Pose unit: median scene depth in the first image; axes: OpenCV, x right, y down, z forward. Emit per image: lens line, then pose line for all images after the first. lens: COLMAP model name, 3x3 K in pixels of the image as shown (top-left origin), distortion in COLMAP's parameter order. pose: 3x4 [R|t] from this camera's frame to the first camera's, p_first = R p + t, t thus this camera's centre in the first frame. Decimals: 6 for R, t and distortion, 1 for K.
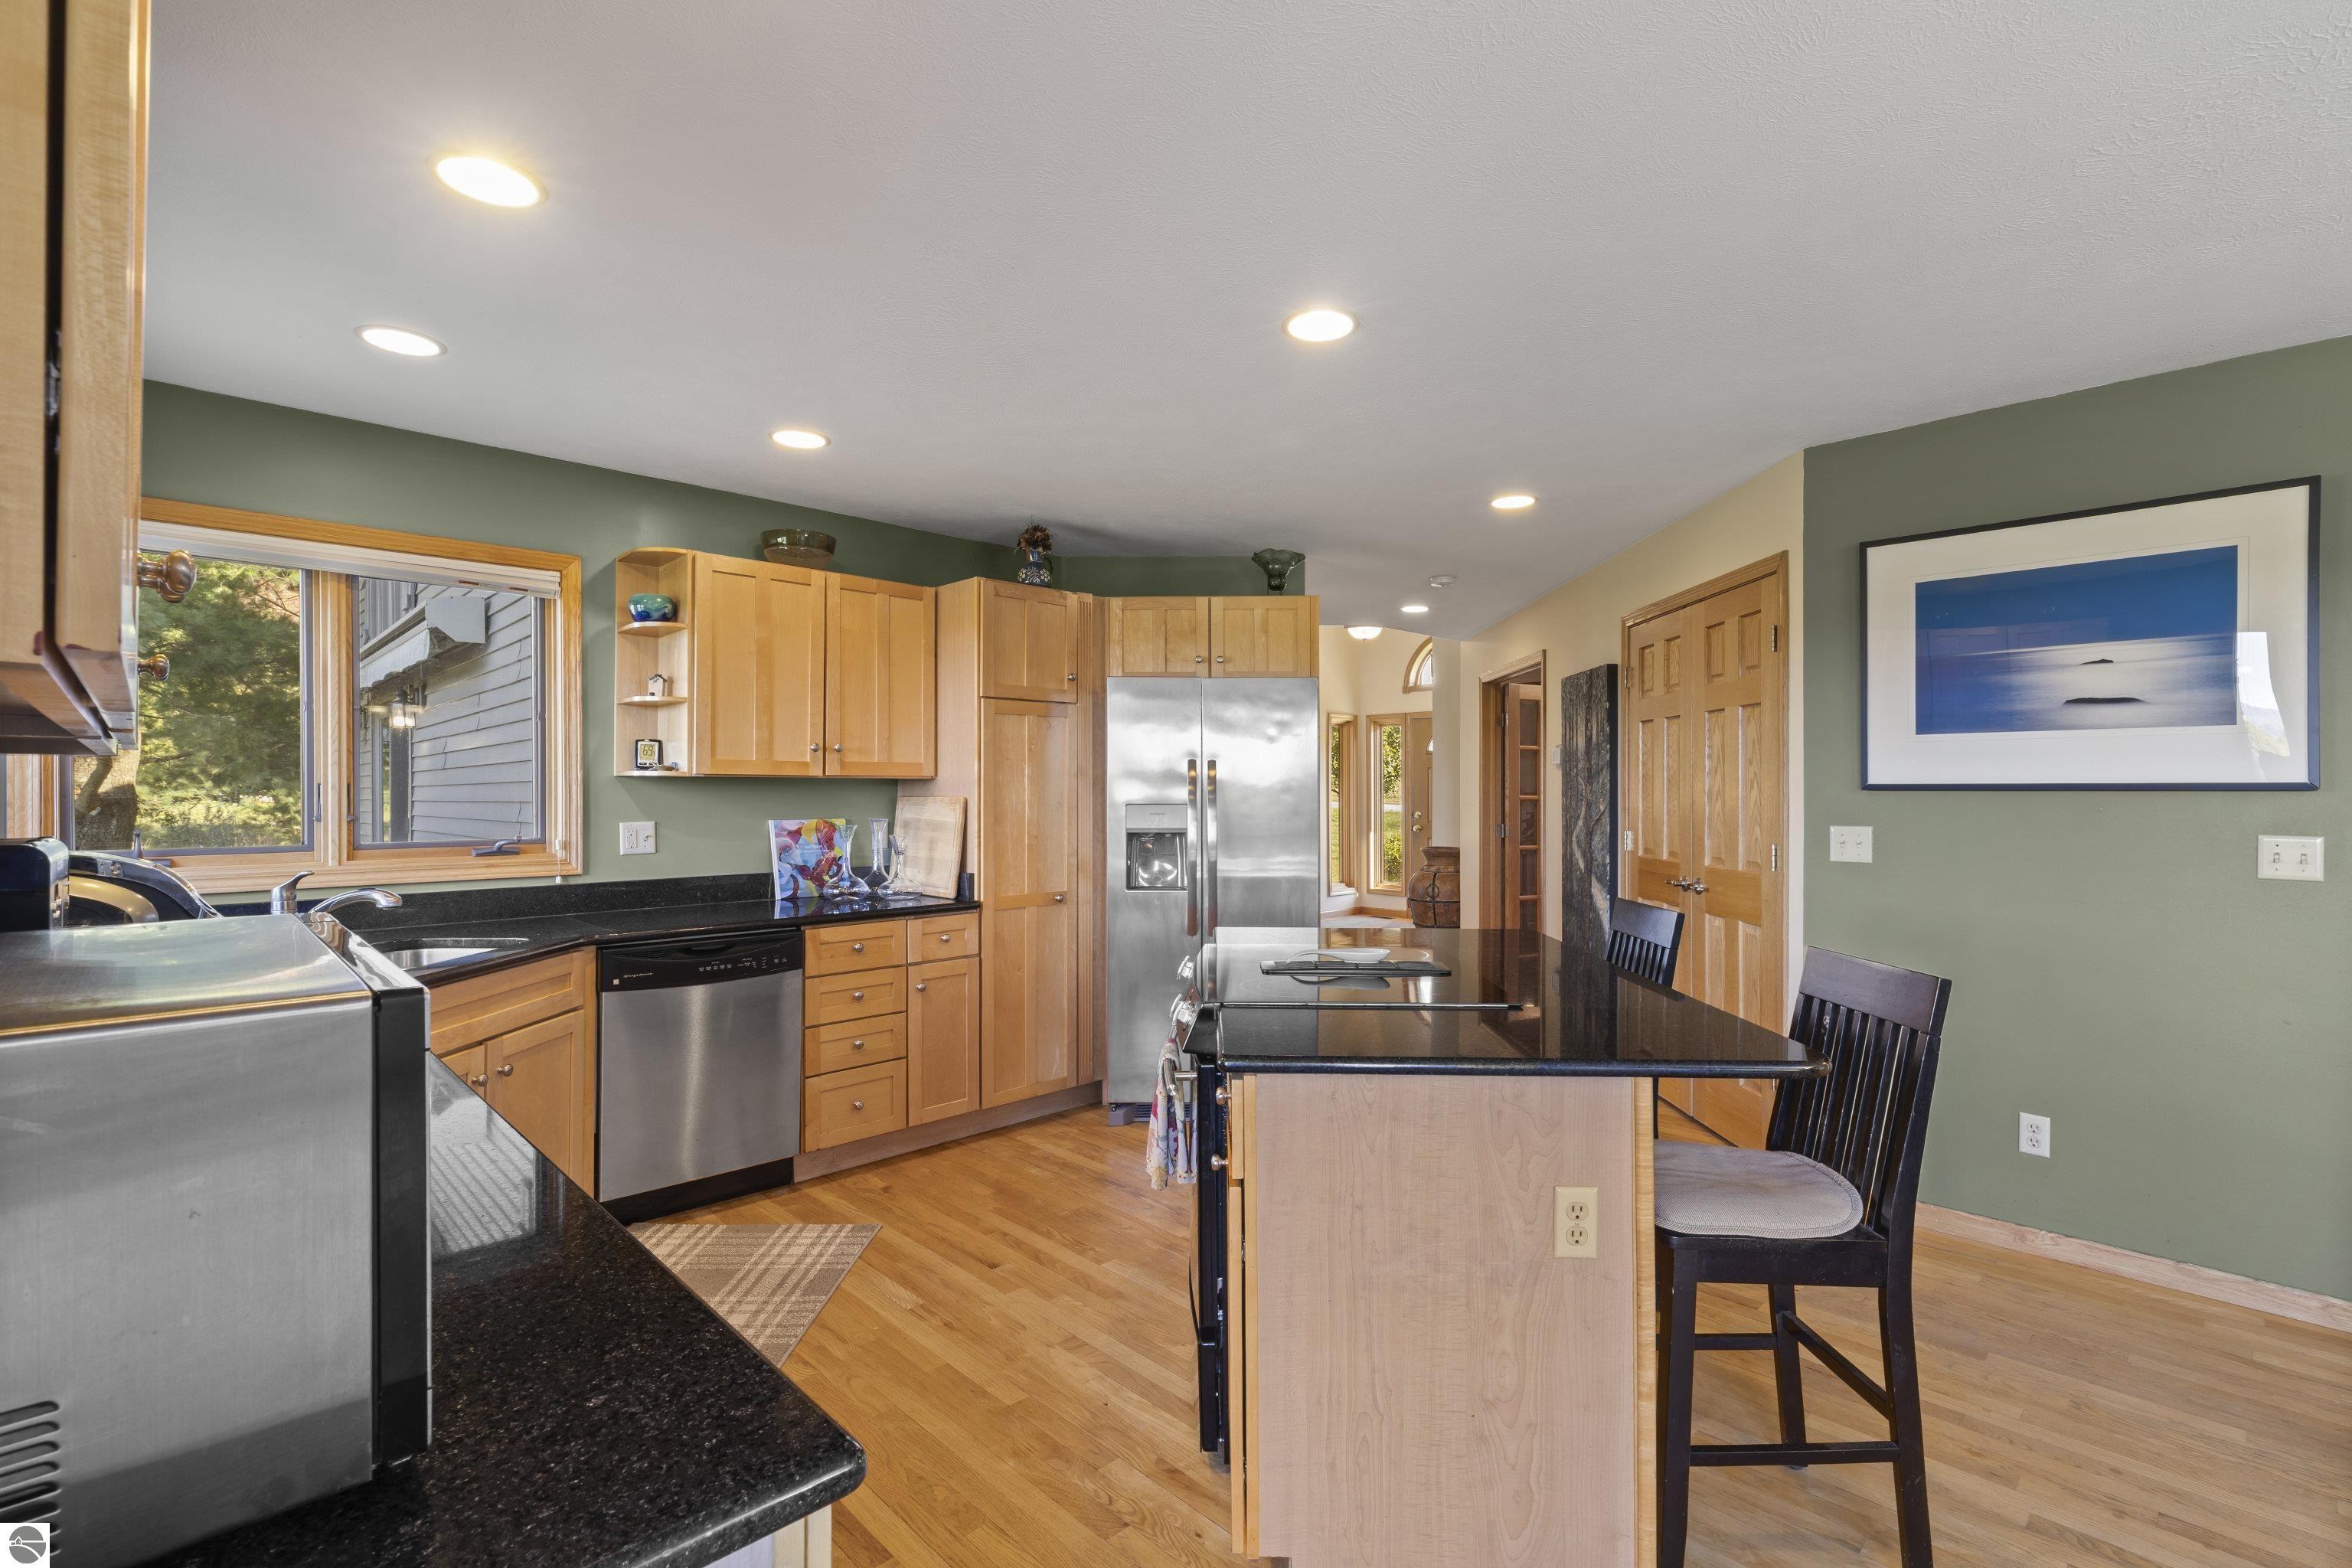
lens RADIAL K [[1075.7, 0, 1172.4], [0, 1075.7, 783.3], [0, 0, 1]] dist [0.009993, 0.000233]
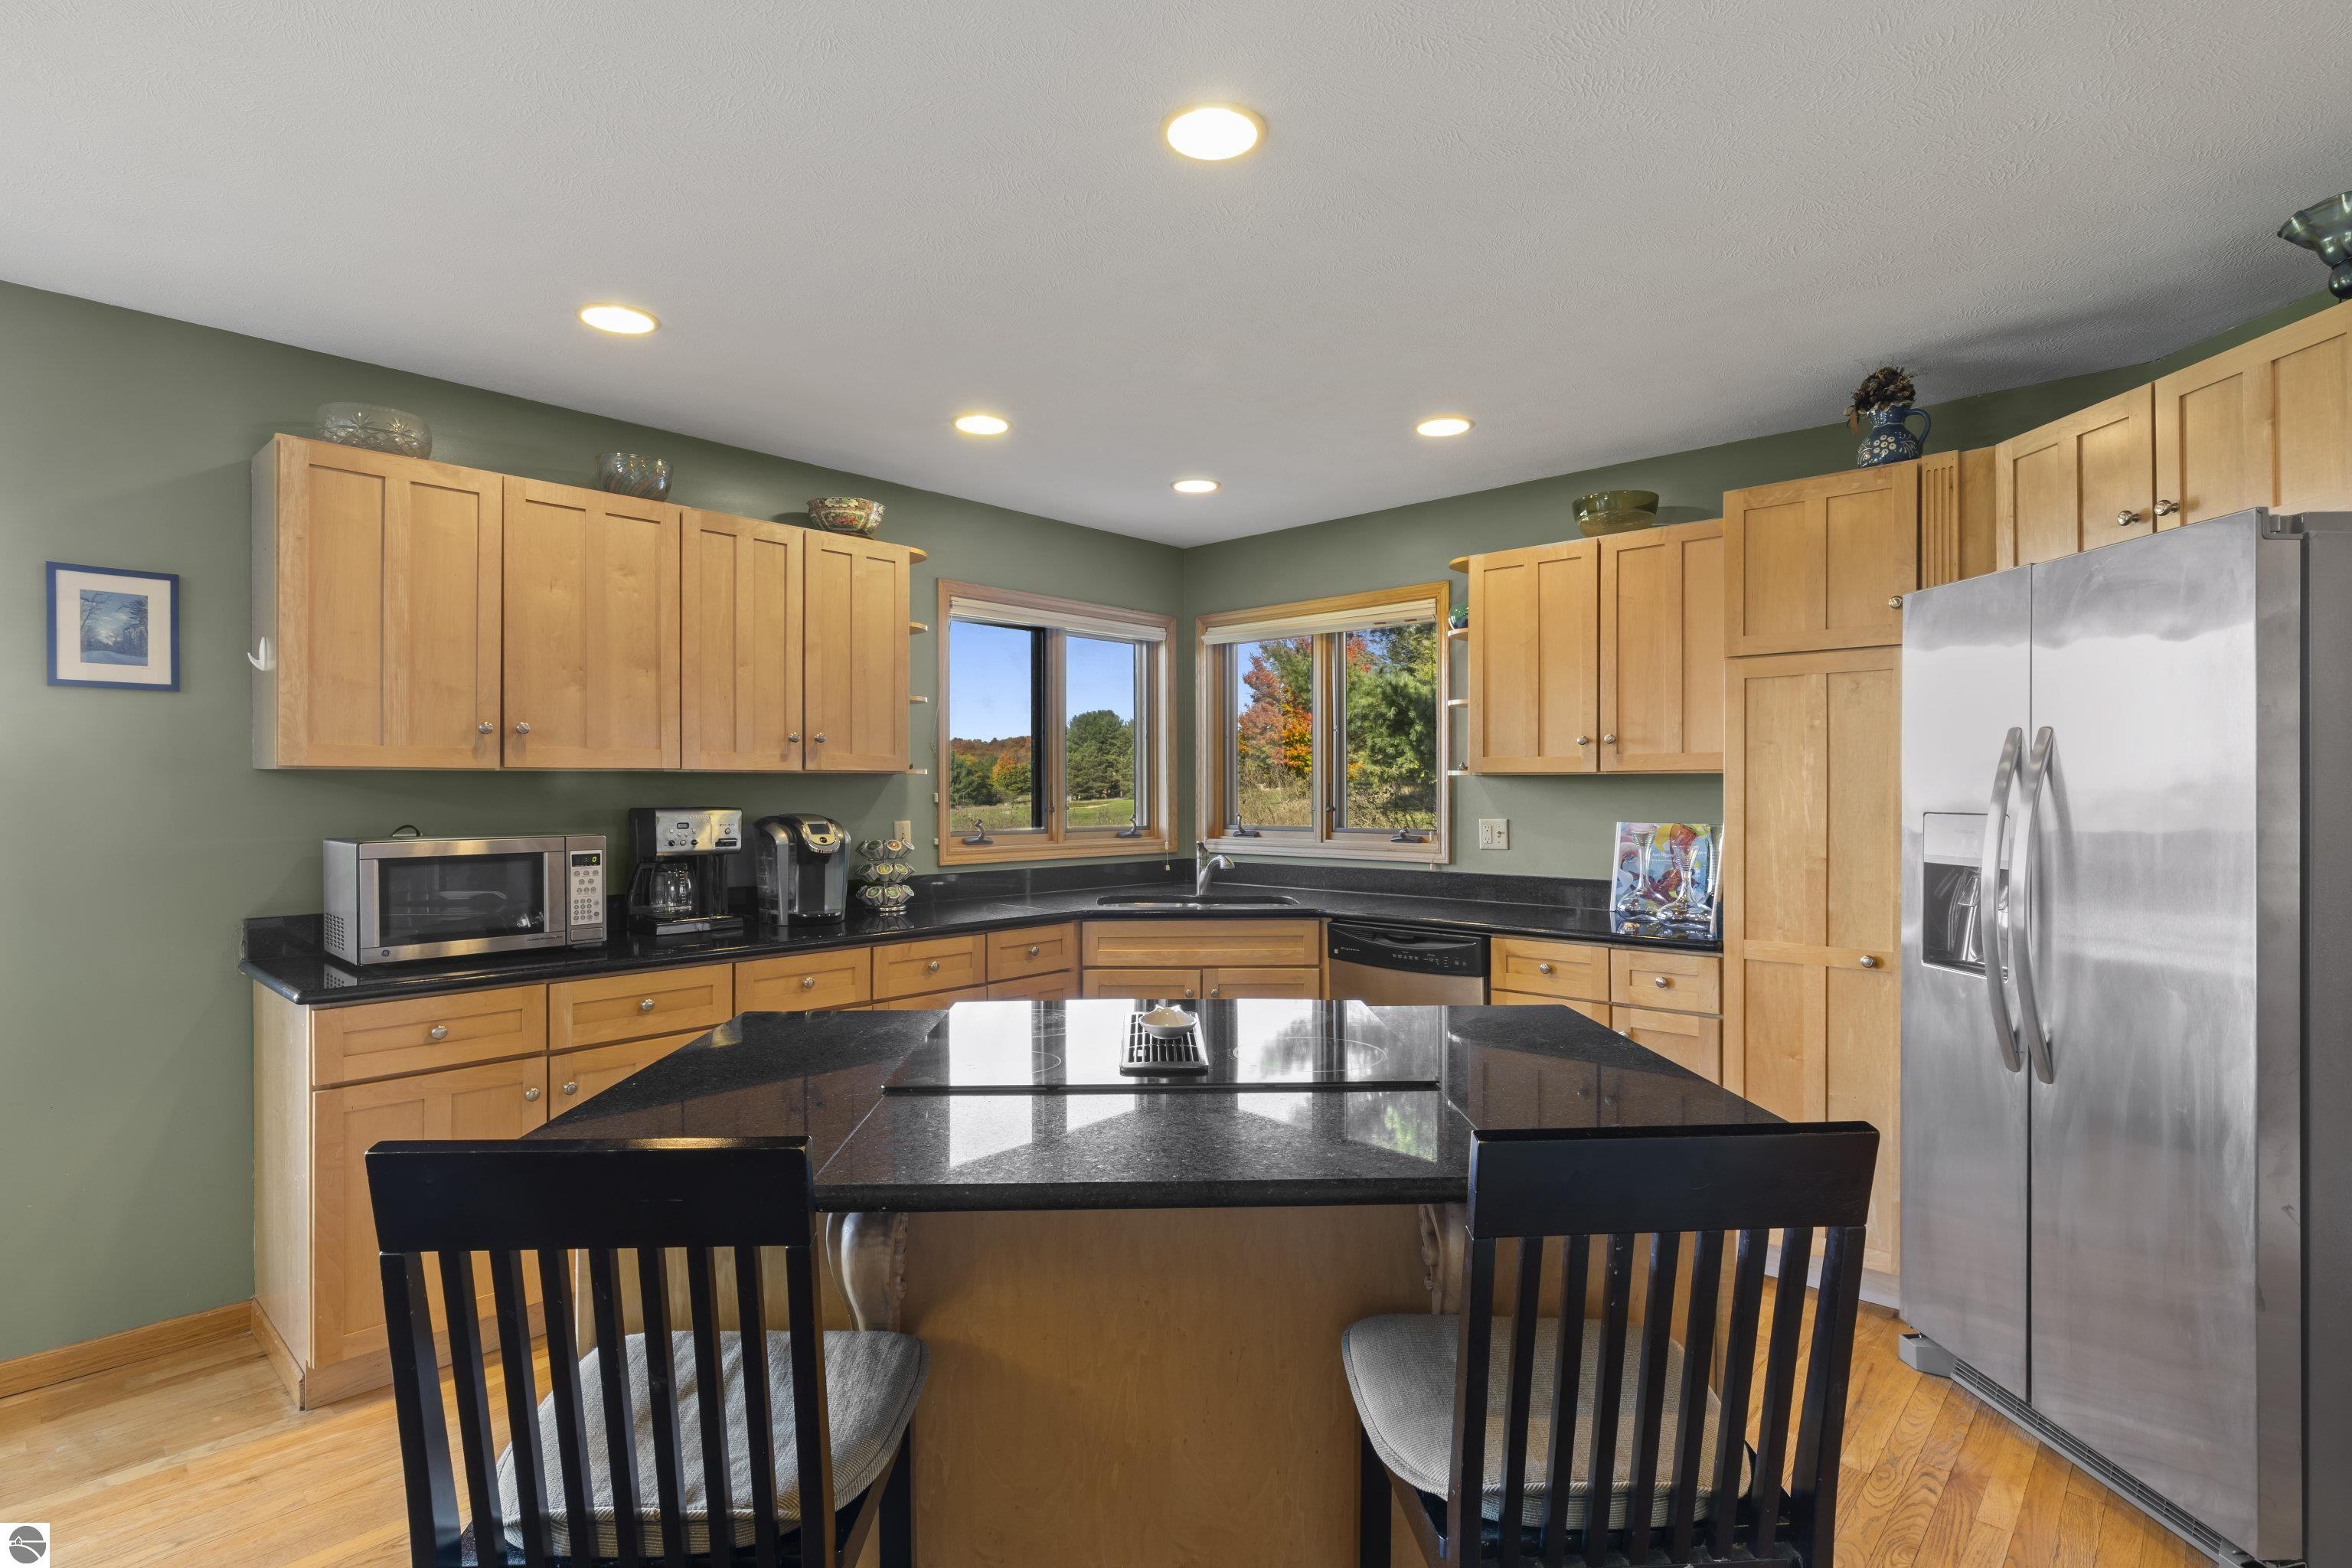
lens RADIAL K [[1171.0, 0, 1169.9], [0, 1171.0, 793.1], [0, 0, 1]] dist [0.021548, 0.000113]
pose [[0.050434, 0.003543, -0.998721, 0.587839], [0.008930, 0.999952, 0.003999, 0.003144], [0.998687, -0.009120, 0.050400, 0.586313]]
